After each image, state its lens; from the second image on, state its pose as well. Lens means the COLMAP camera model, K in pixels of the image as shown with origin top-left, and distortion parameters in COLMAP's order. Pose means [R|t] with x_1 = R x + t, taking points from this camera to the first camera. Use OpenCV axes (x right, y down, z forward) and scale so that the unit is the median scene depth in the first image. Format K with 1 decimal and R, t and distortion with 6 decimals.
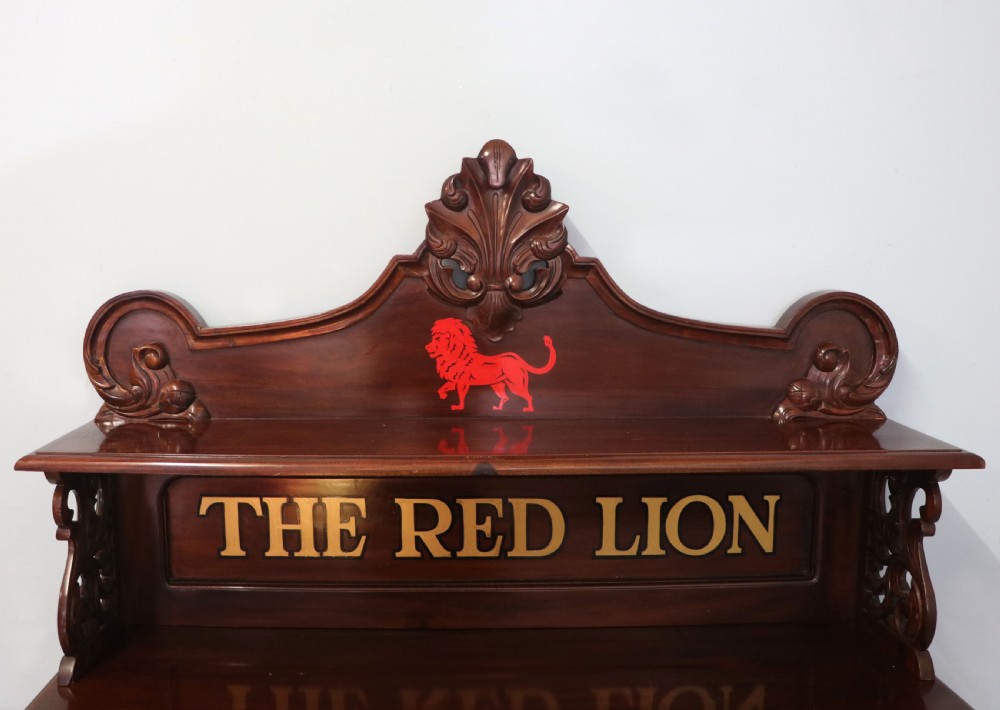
lens RADIAL K [[929.8, 0, 460.3], [0, 929.8, 350.4], [0, 0, 1]] dist [-0.118262, 0.000000]
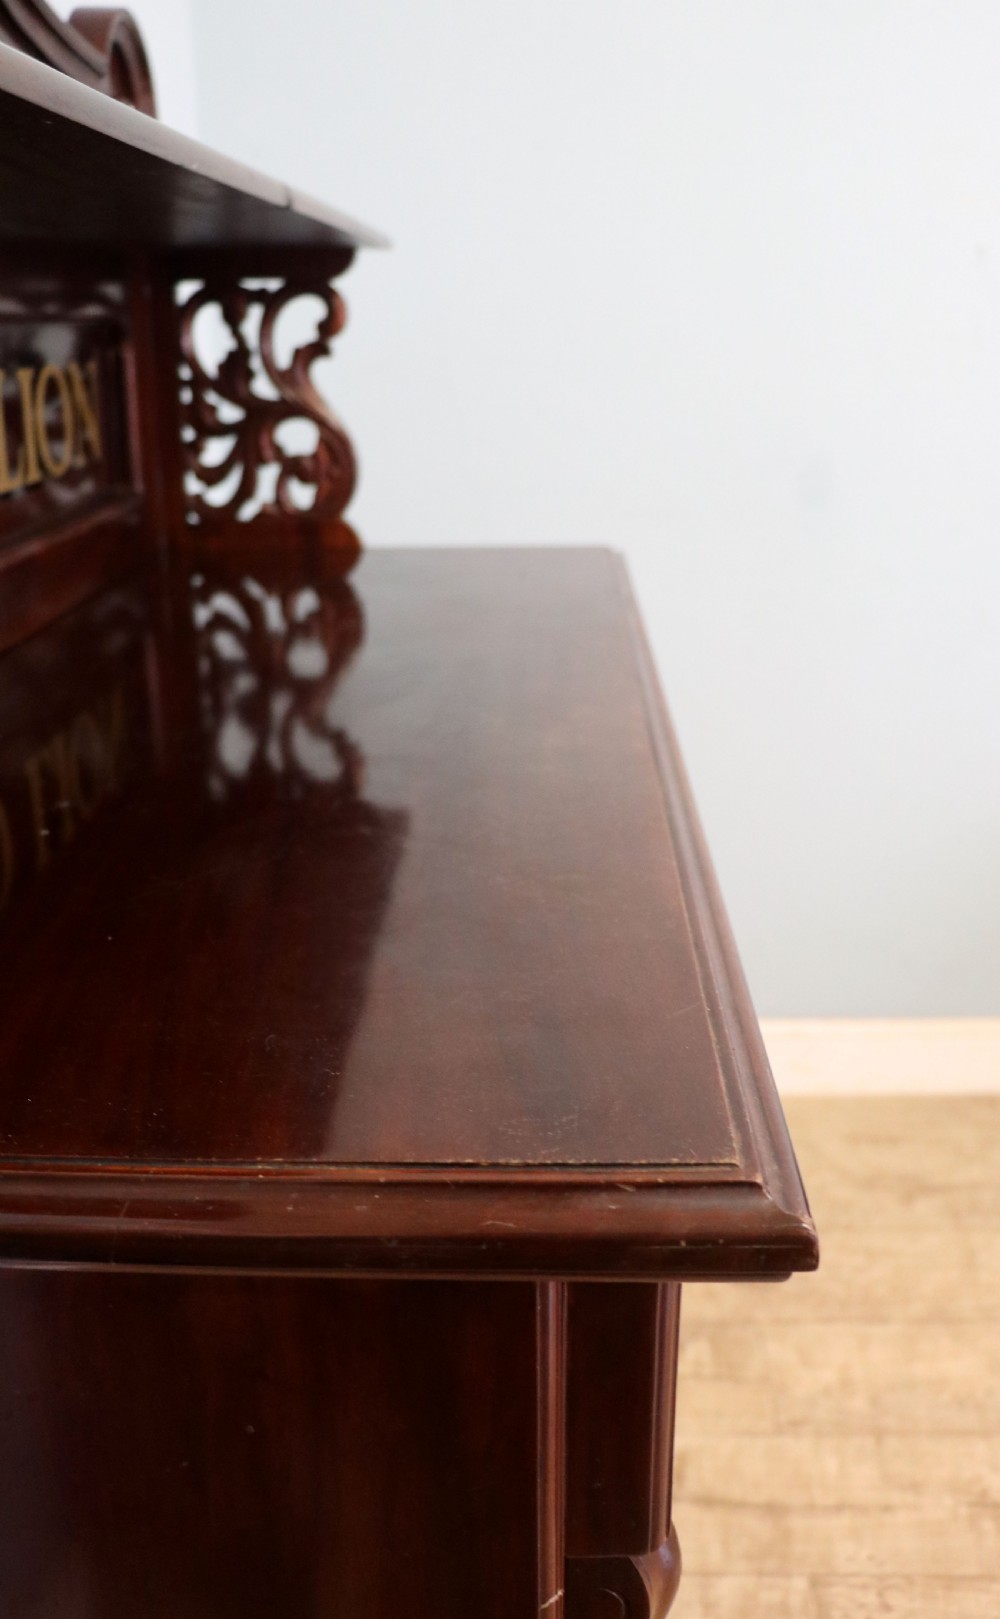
lens RADIAL K [[1479.3, 0, 529.6], [0, 1479.3, 792.4], [0, 0, 1]] dist [-0.072642, 0.000000]
pose [[0.024965, -0.311222, 0.950009, -0.656384], [0.101323, 0.946199, 0.307311, 0.163742], [-0.994540, 0.088586, 0.055156, 0.687680]]
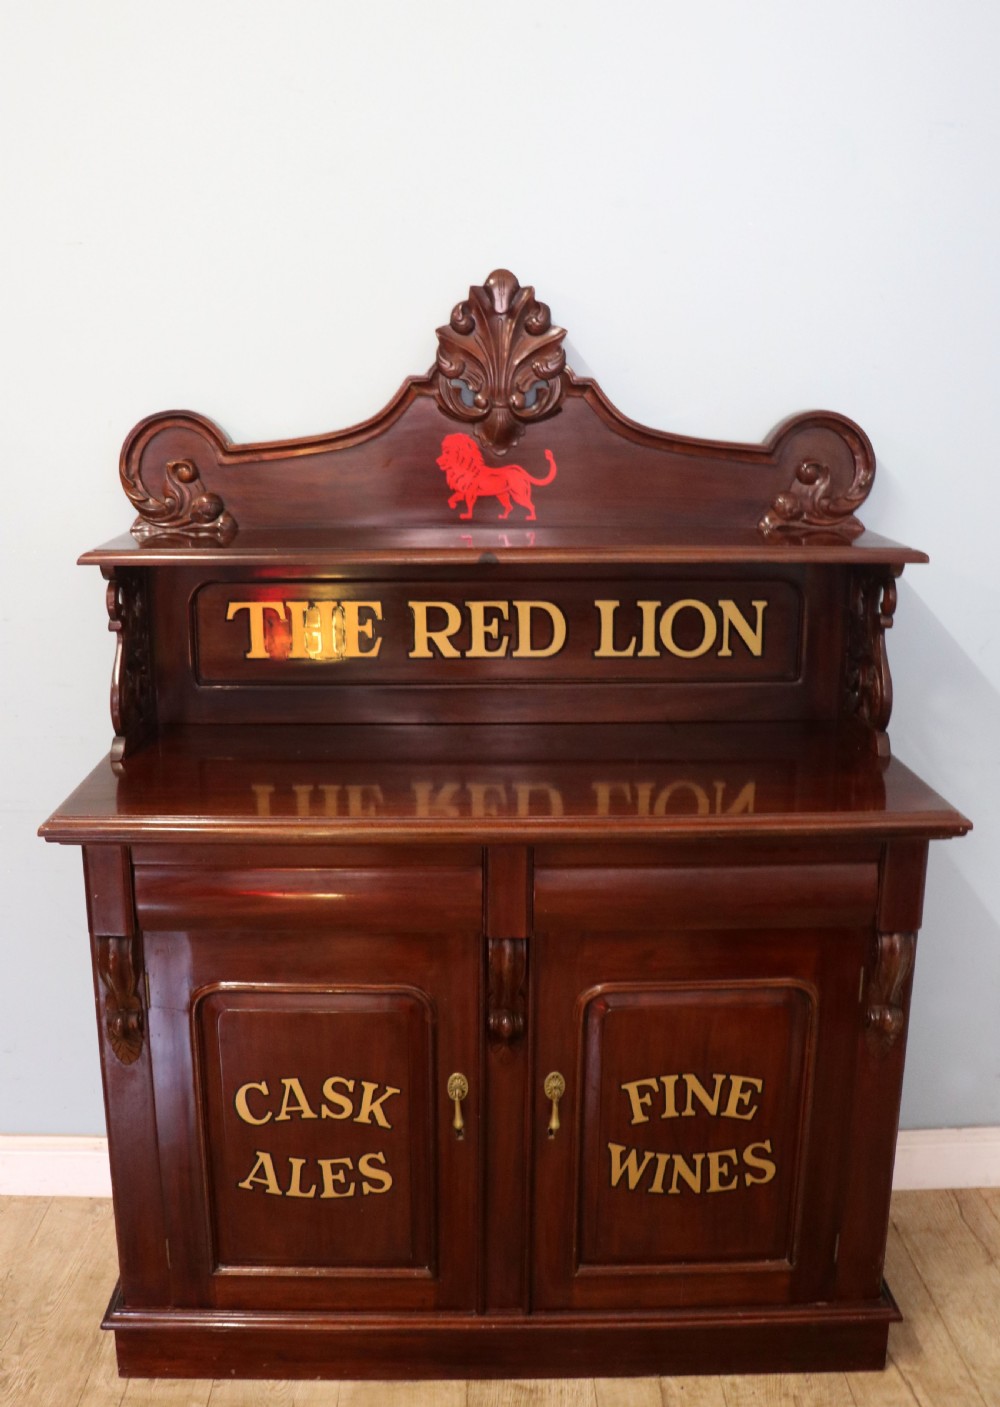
lens RADIAL K [[1308.3, 0, 484.7], [0, 1308.3, 634.3], [0, 0, 1]] dist [-0.118262, 0.000000]
pose [[0.999995, -0.001590, 0.002674, 0.014302], [0.001329, 0.995484, 0.094919, 0.052325], [-0.002813, -0.094915, 0.995481, -0.525788]]
